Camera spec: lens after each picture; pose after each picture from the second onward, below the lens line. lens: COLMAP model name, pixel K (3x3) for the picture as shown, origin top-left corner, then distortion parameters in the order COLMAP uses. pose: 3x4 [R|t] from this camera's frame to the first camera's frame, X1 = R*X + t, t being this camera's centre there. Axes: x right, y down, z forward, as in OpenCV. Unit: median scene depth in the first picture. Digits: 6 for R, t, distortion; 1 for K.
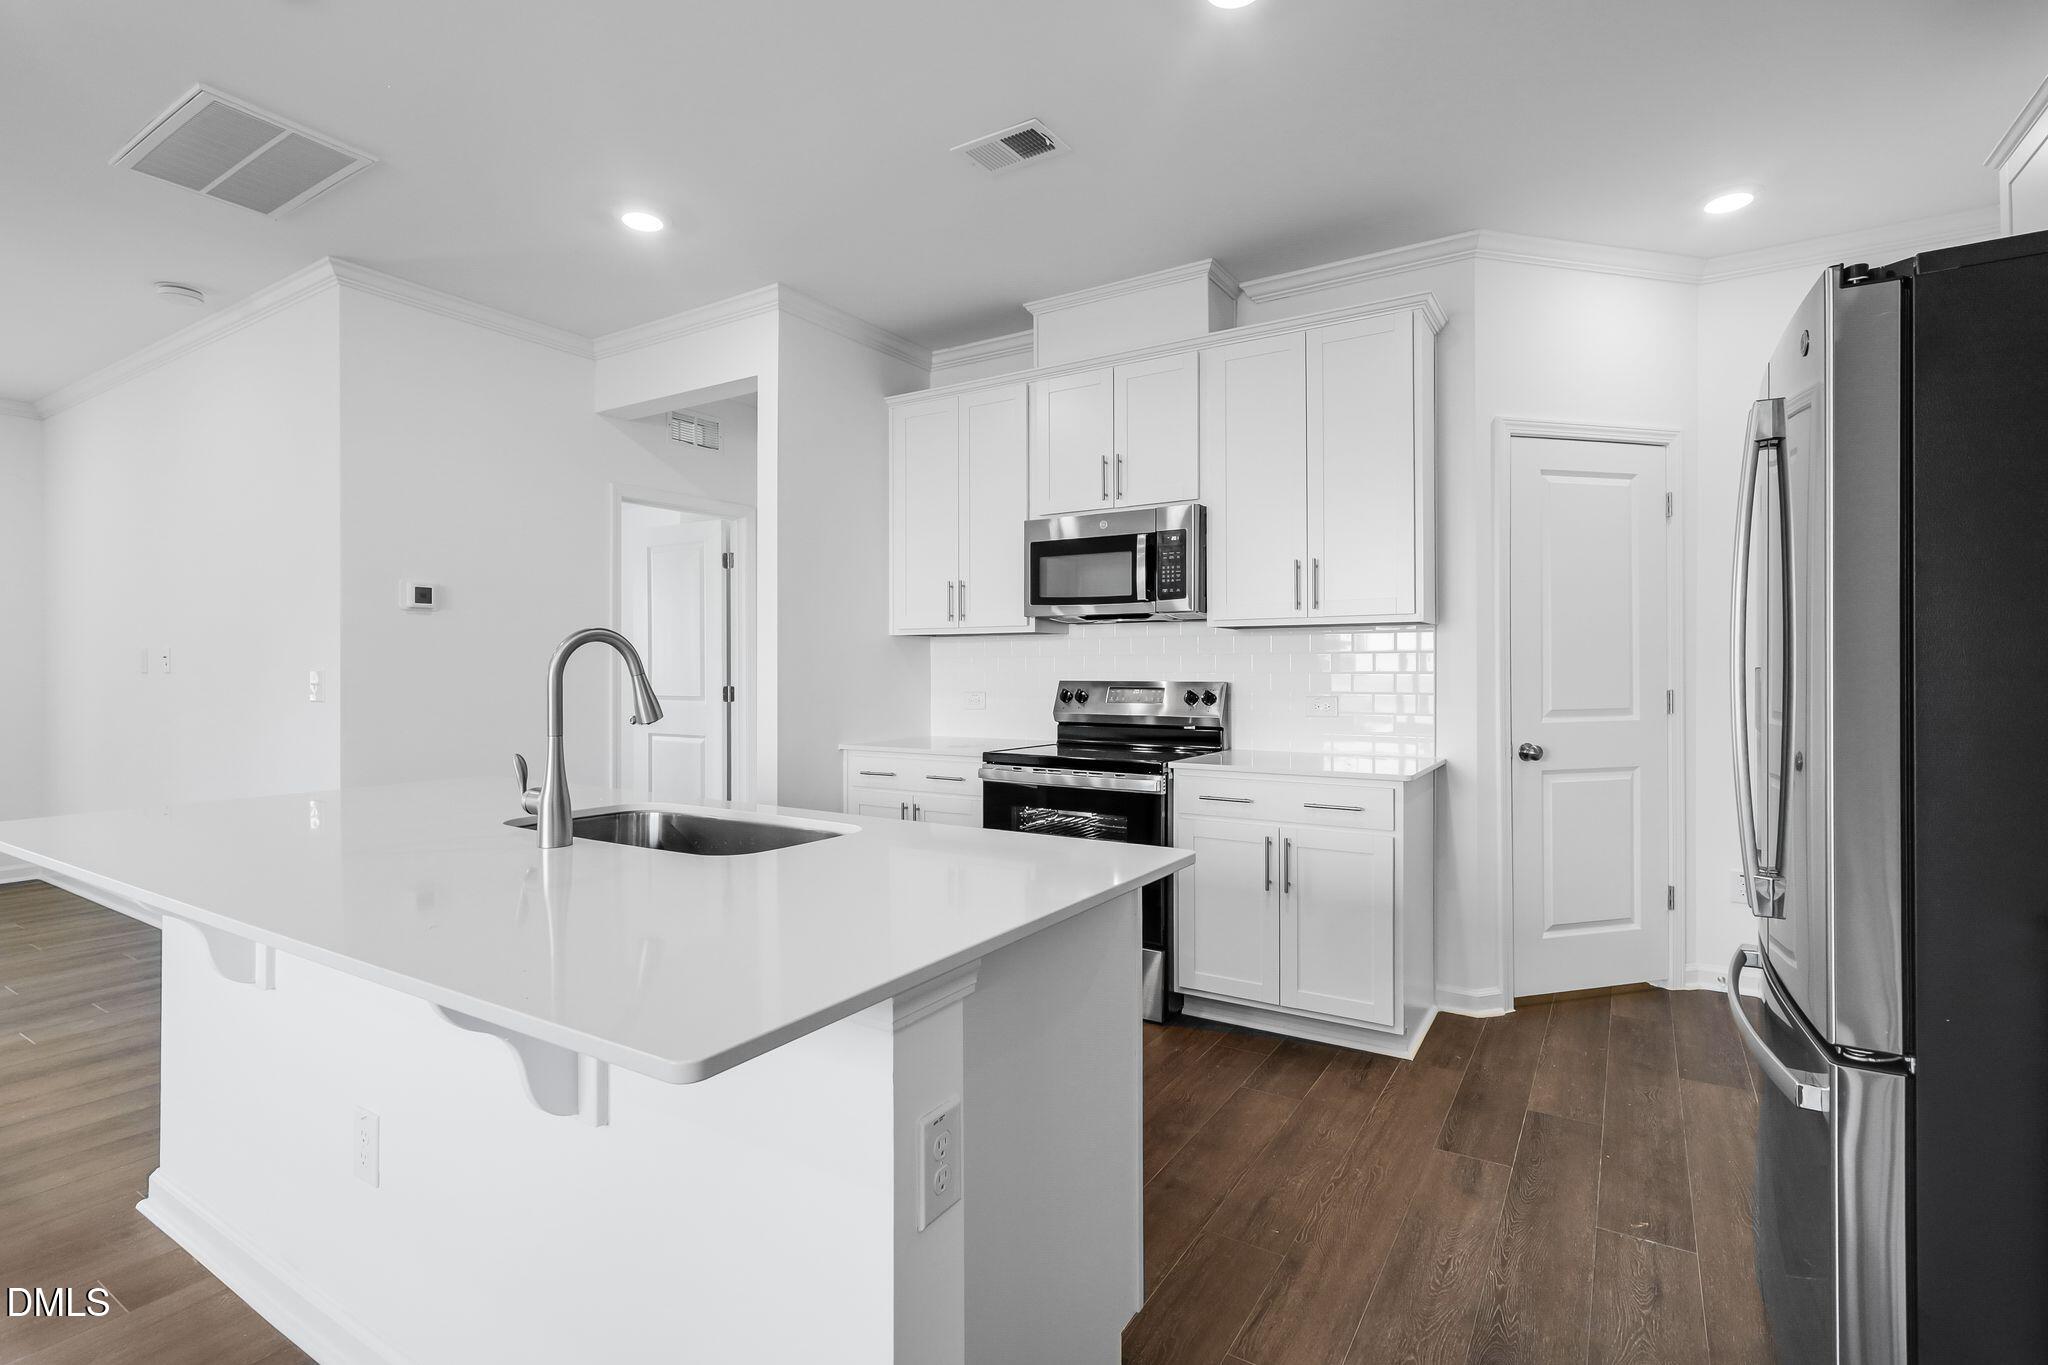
lens RADIAL K [[951.8, 0, 1024.8], [0, 951.8, 670.1], [0, 0, 1]] dist [-0.001812, 0.001063]
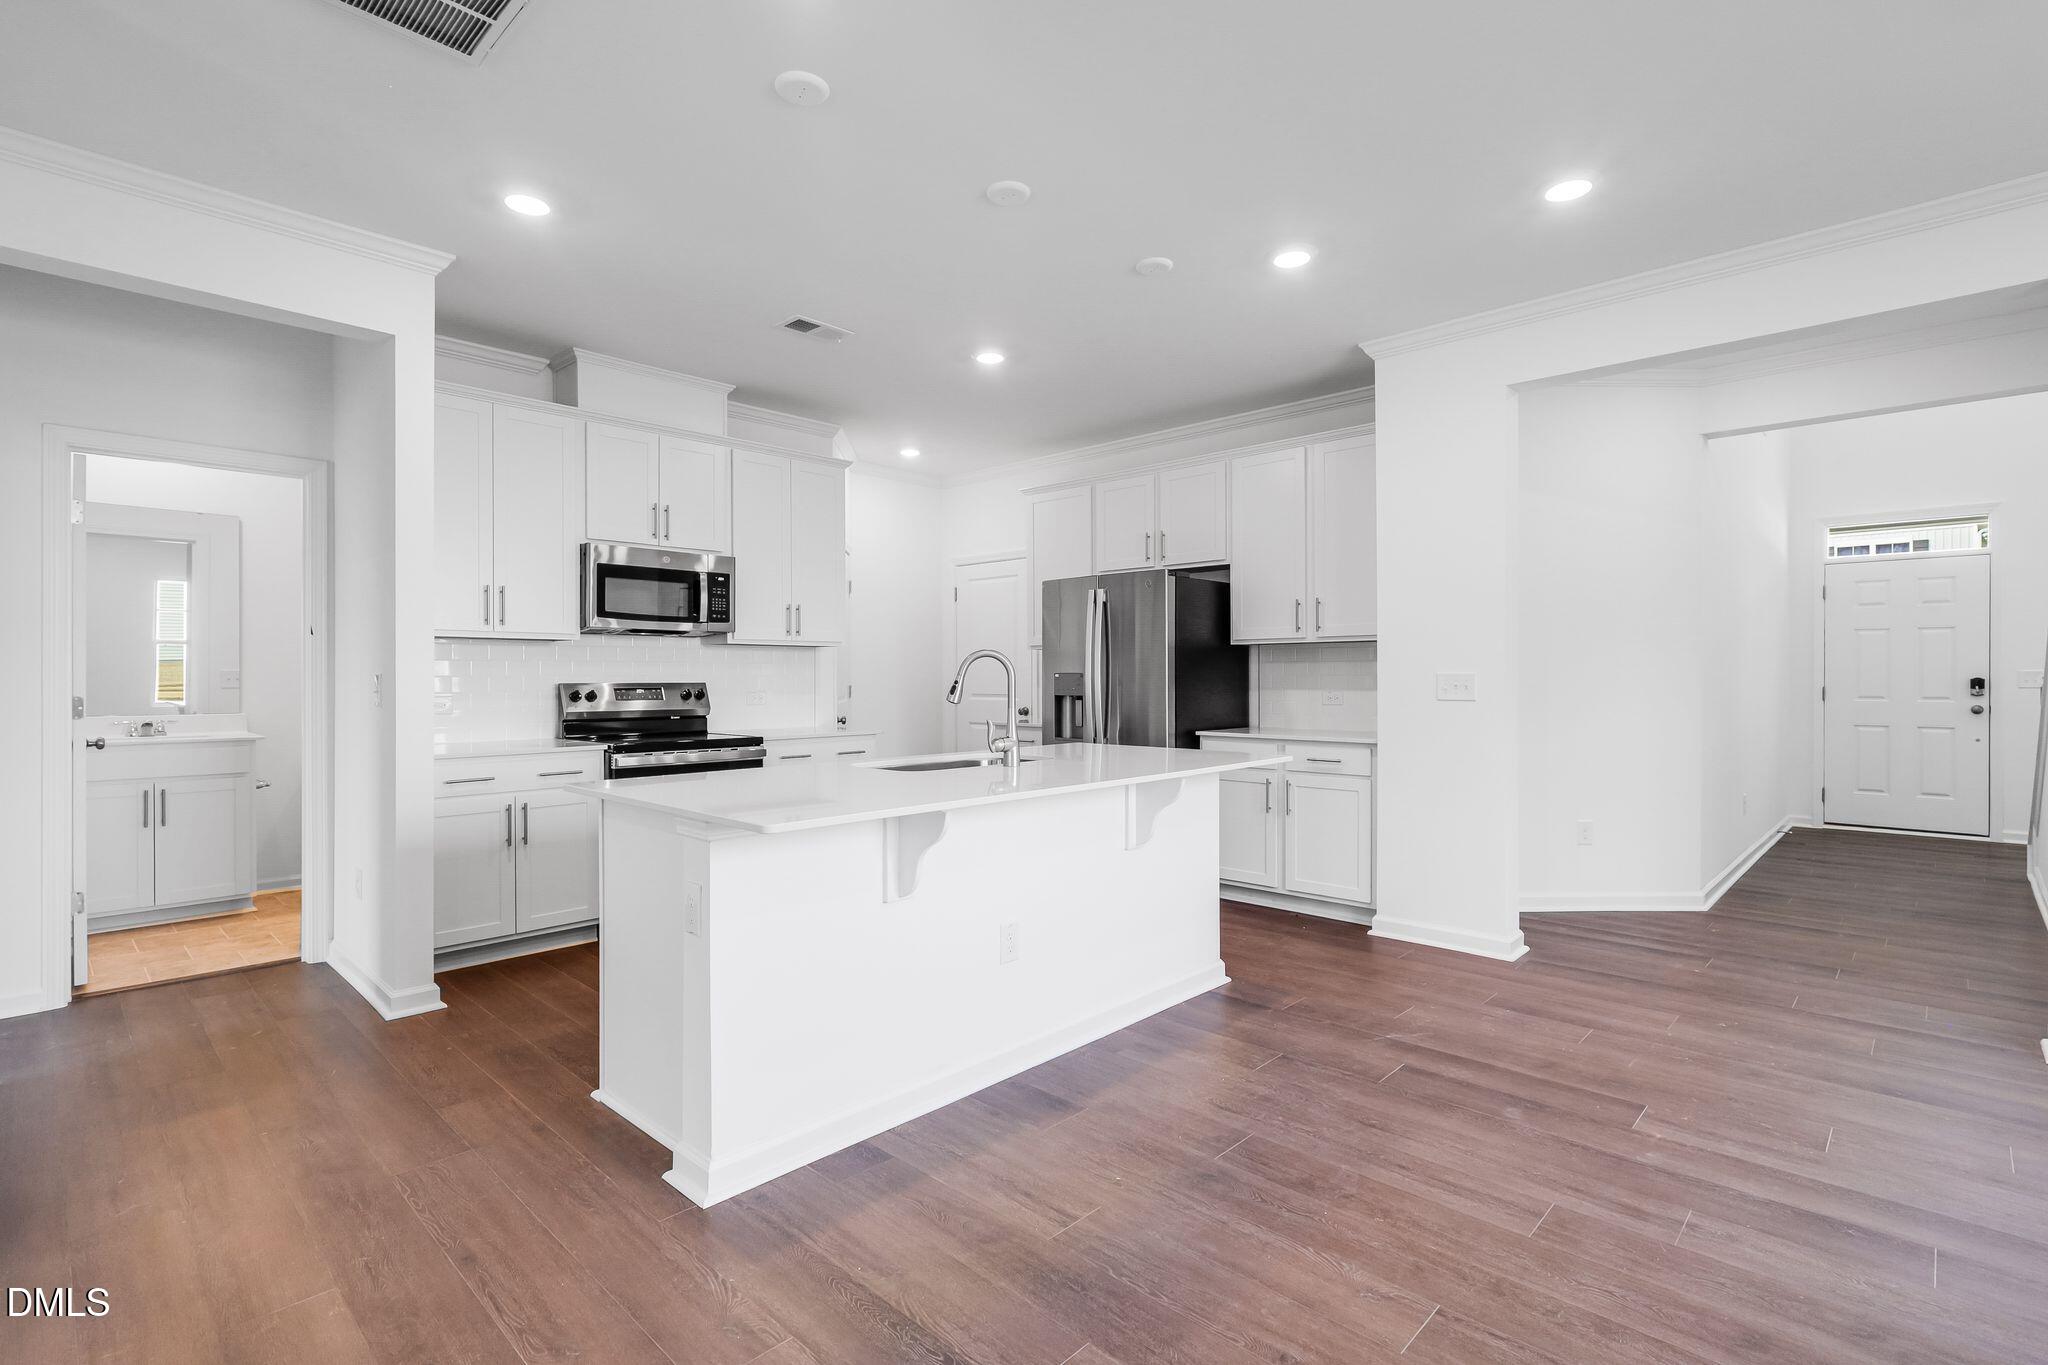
lens RADIAL K [[951.8, 0, 1024.8], [0, 951.8, 670.1], [0, 0, 1]] dist [-0.001812, 0.001063]
pose [[0.205078, 0.005684, 0.978729, -1.111469], [0.000021, 0.999983, -0.005811, 0.002587], [-0.978746, 0.001212, 0.205074, 0.280093]]
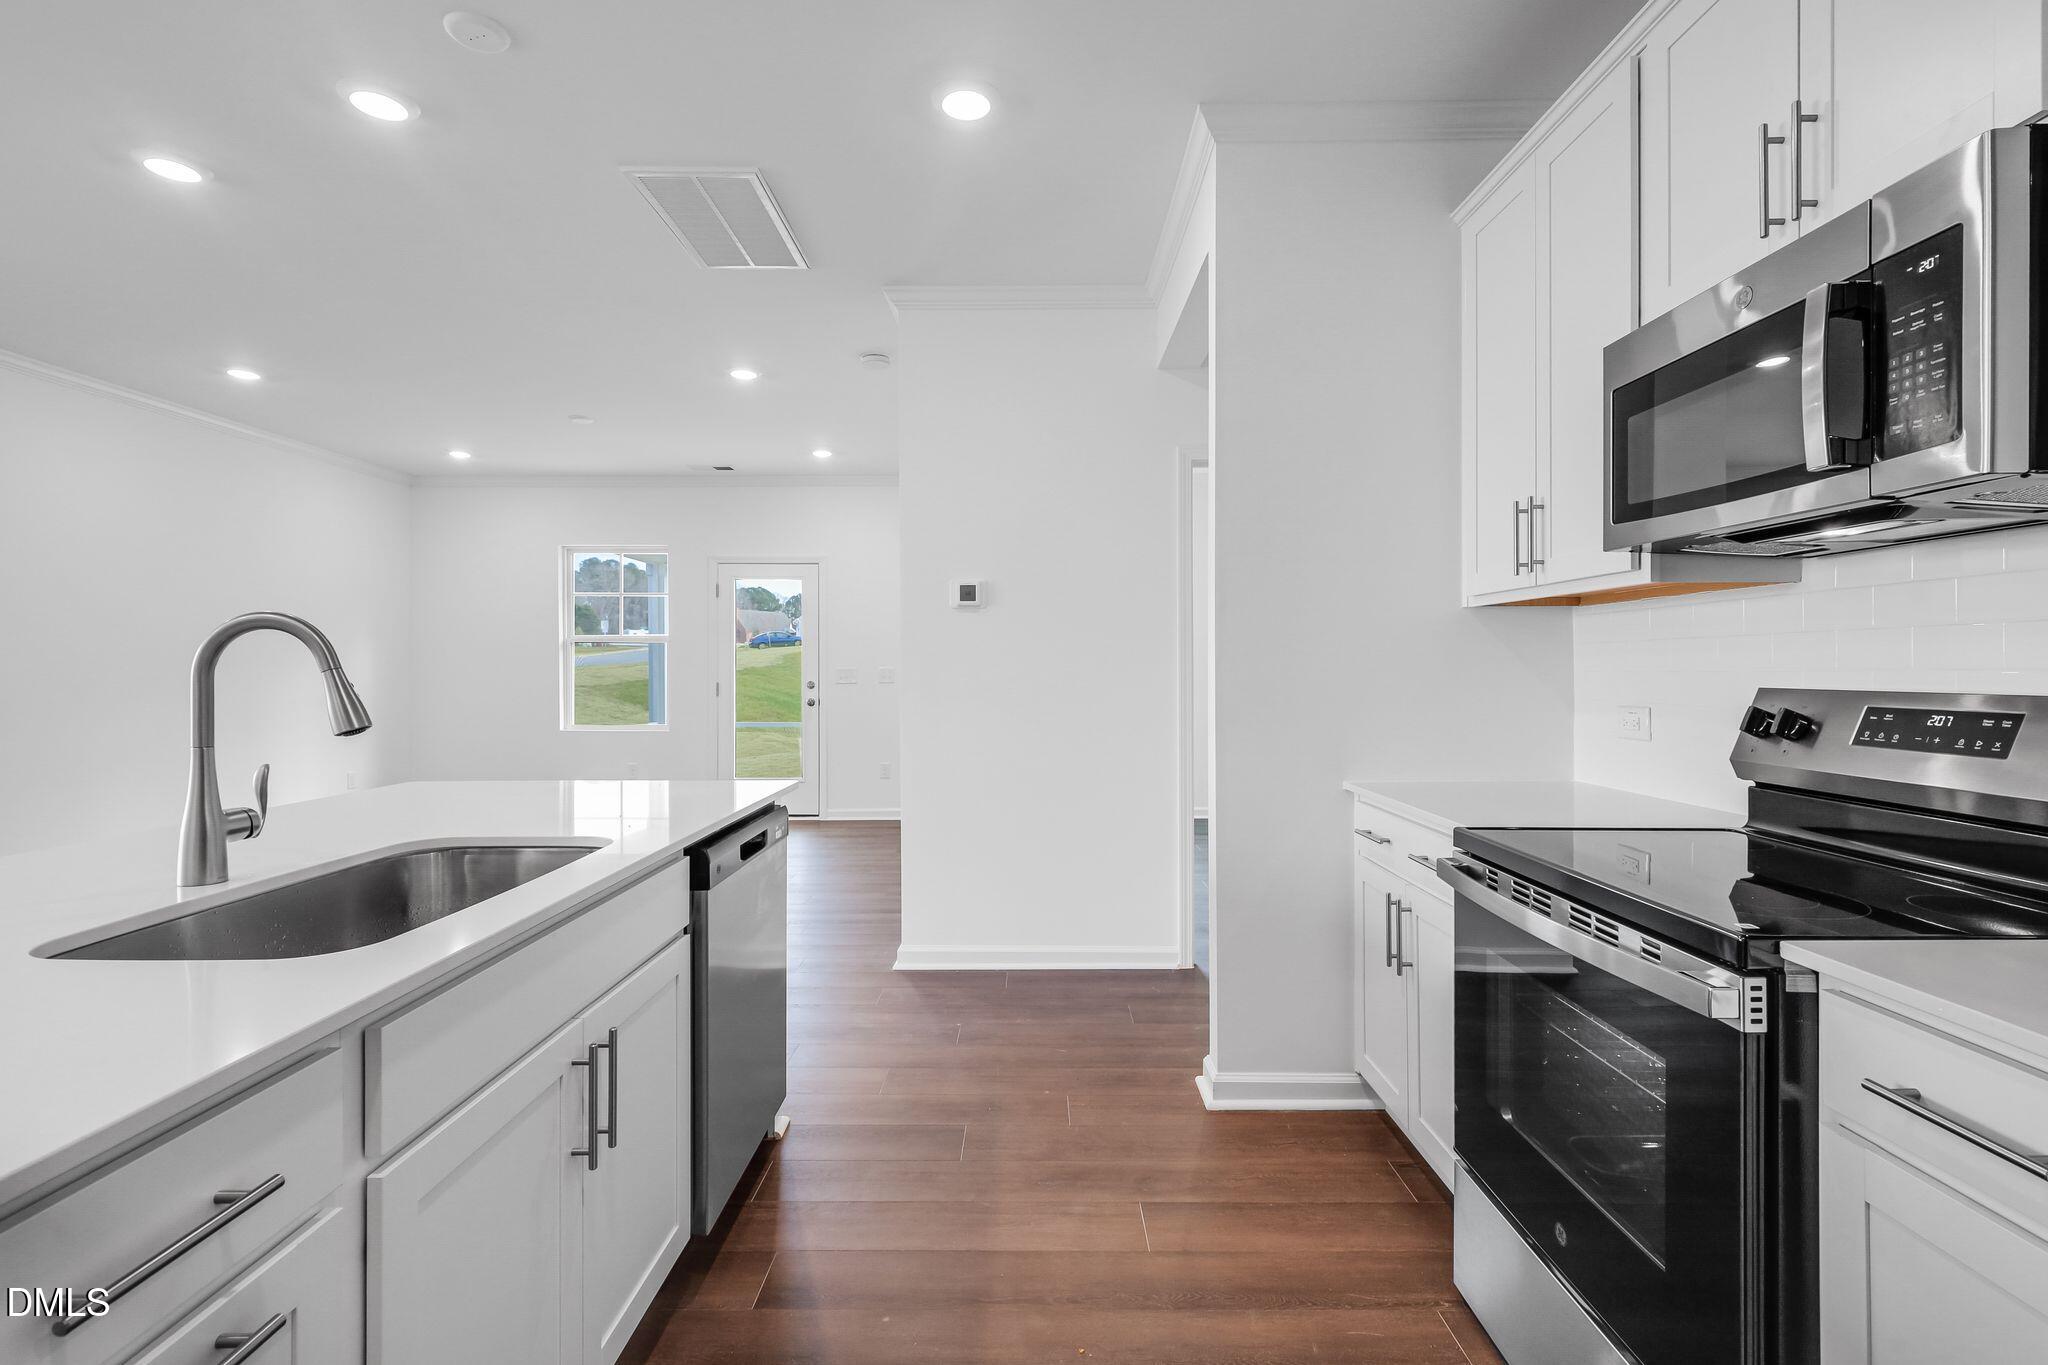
lens RADIAL K [[951.8, 0, 1024.8], [0, 951.8, 670.1], [0, 0, 1]] dist [-0.001812, 0.001063]
pose [[0.528948, -0.000214, -0.848654, 0.273113], [0.003477, 0.999992, 0.001915, 0.000808], [0.848647, -0.003964, 0.528944, 0.558380]]
